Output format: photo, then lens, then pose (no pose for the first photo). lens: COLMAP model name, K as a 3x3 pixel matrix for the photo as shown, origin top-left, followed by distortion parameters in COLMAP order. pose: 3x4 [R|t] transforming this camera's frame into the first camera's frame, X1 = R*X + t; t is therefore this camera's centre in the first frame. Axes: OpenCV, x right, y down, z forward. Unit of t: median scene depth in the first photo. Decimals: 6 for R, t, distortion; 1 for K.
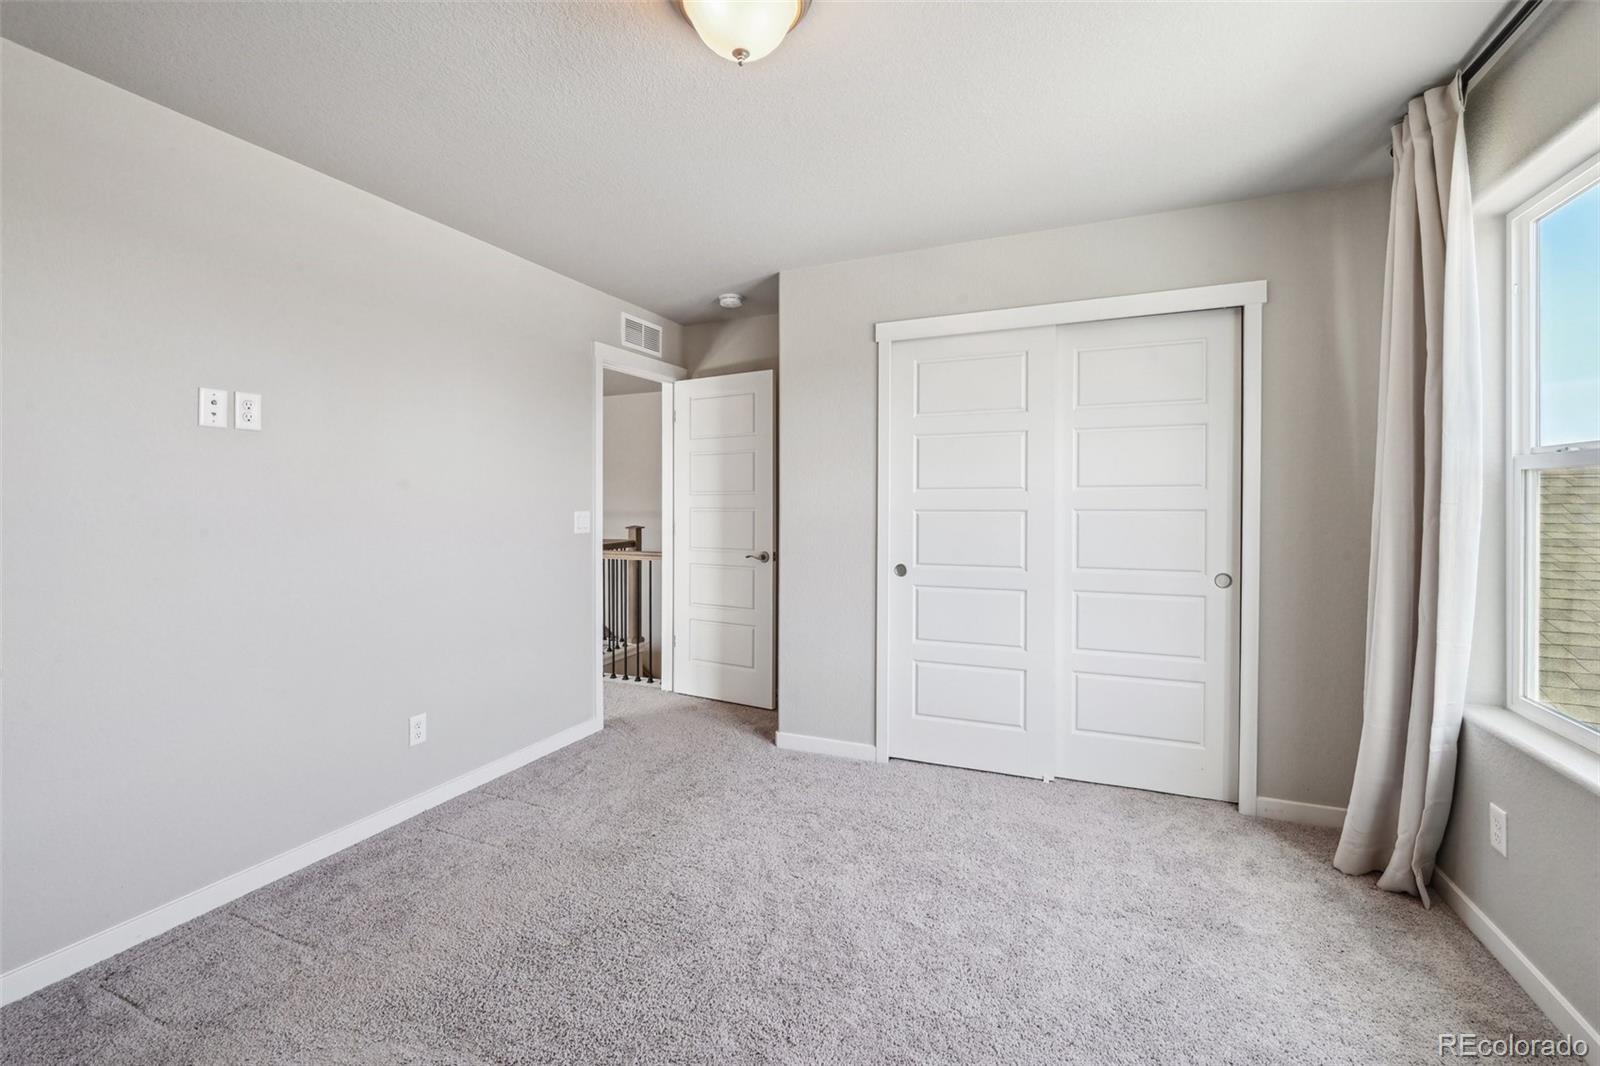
lens RADIAL K [[696.5, 0, 812.5], [0, 696.5, 504.7], [0, 0, 1]] dist [0.001638, 0.000365]
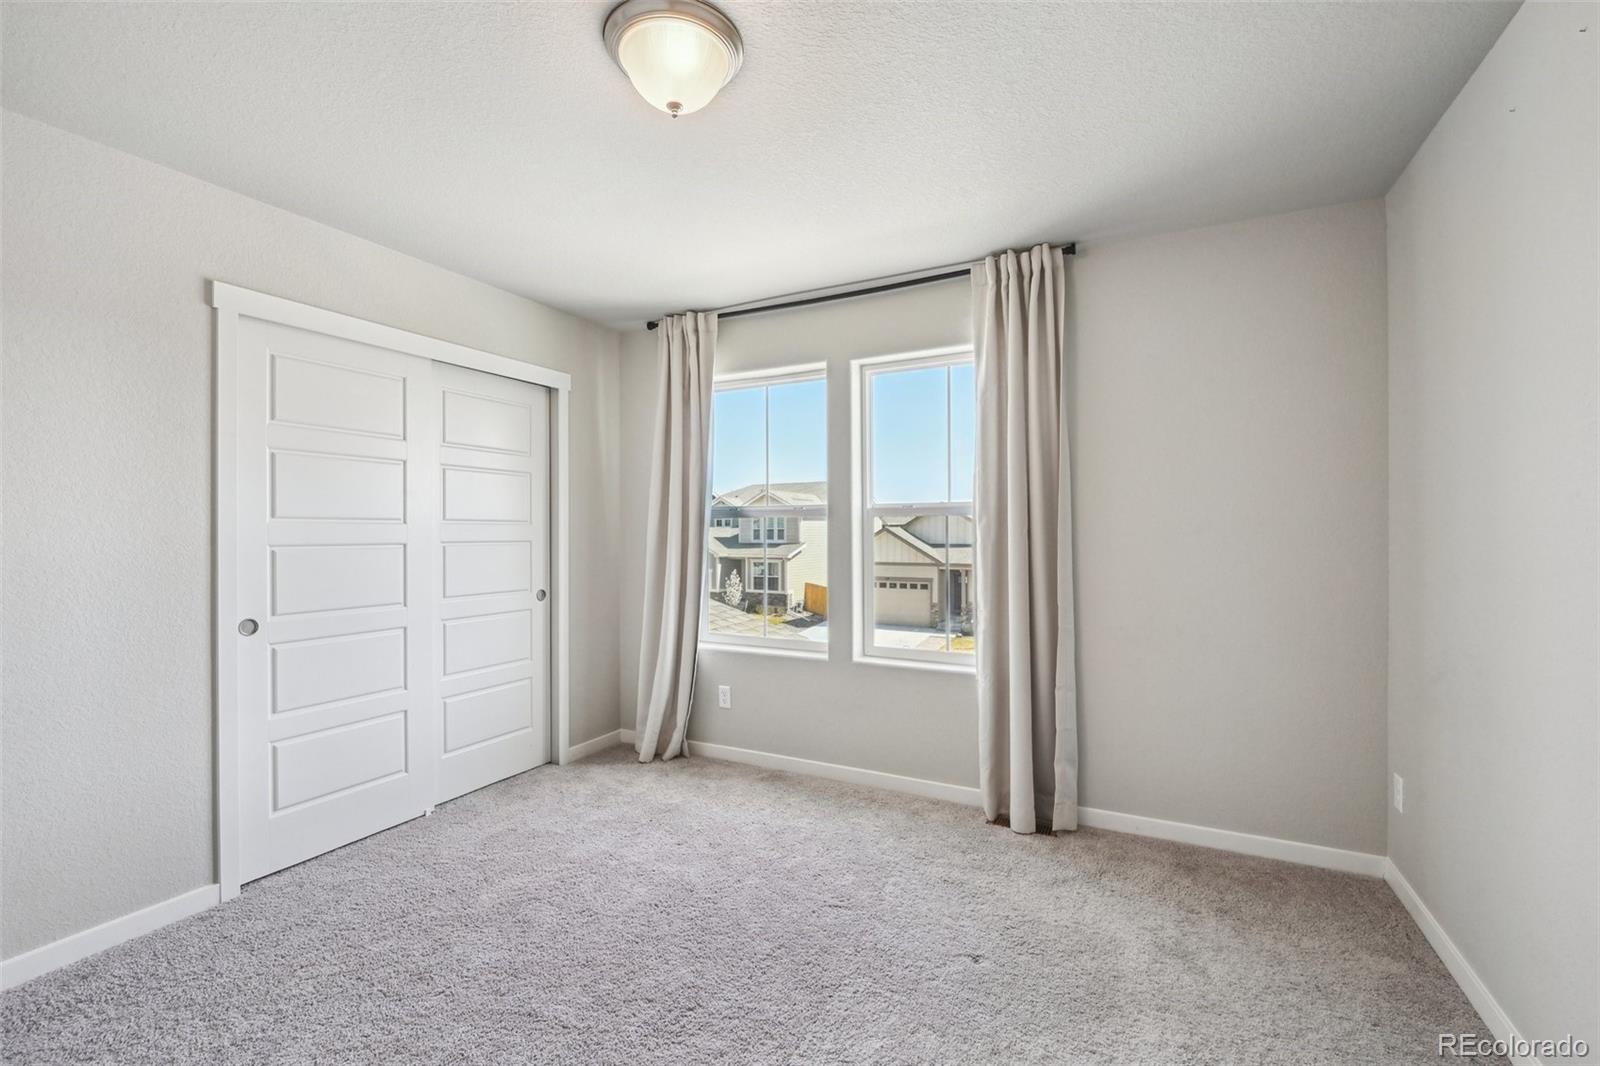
lens RADIAL K [[696.5, 0, 790.3], [0, 696.5, 541.3], [0, 0, 1]] dist [0.001638, 0.000365]
pose [[0.081985, -0.009605, 0.996587, -0.665396], [0.008132, 0.999927, 0.008969, 0.000937], [-0.996600, 0.007369, 0.082057, 0.431377]]
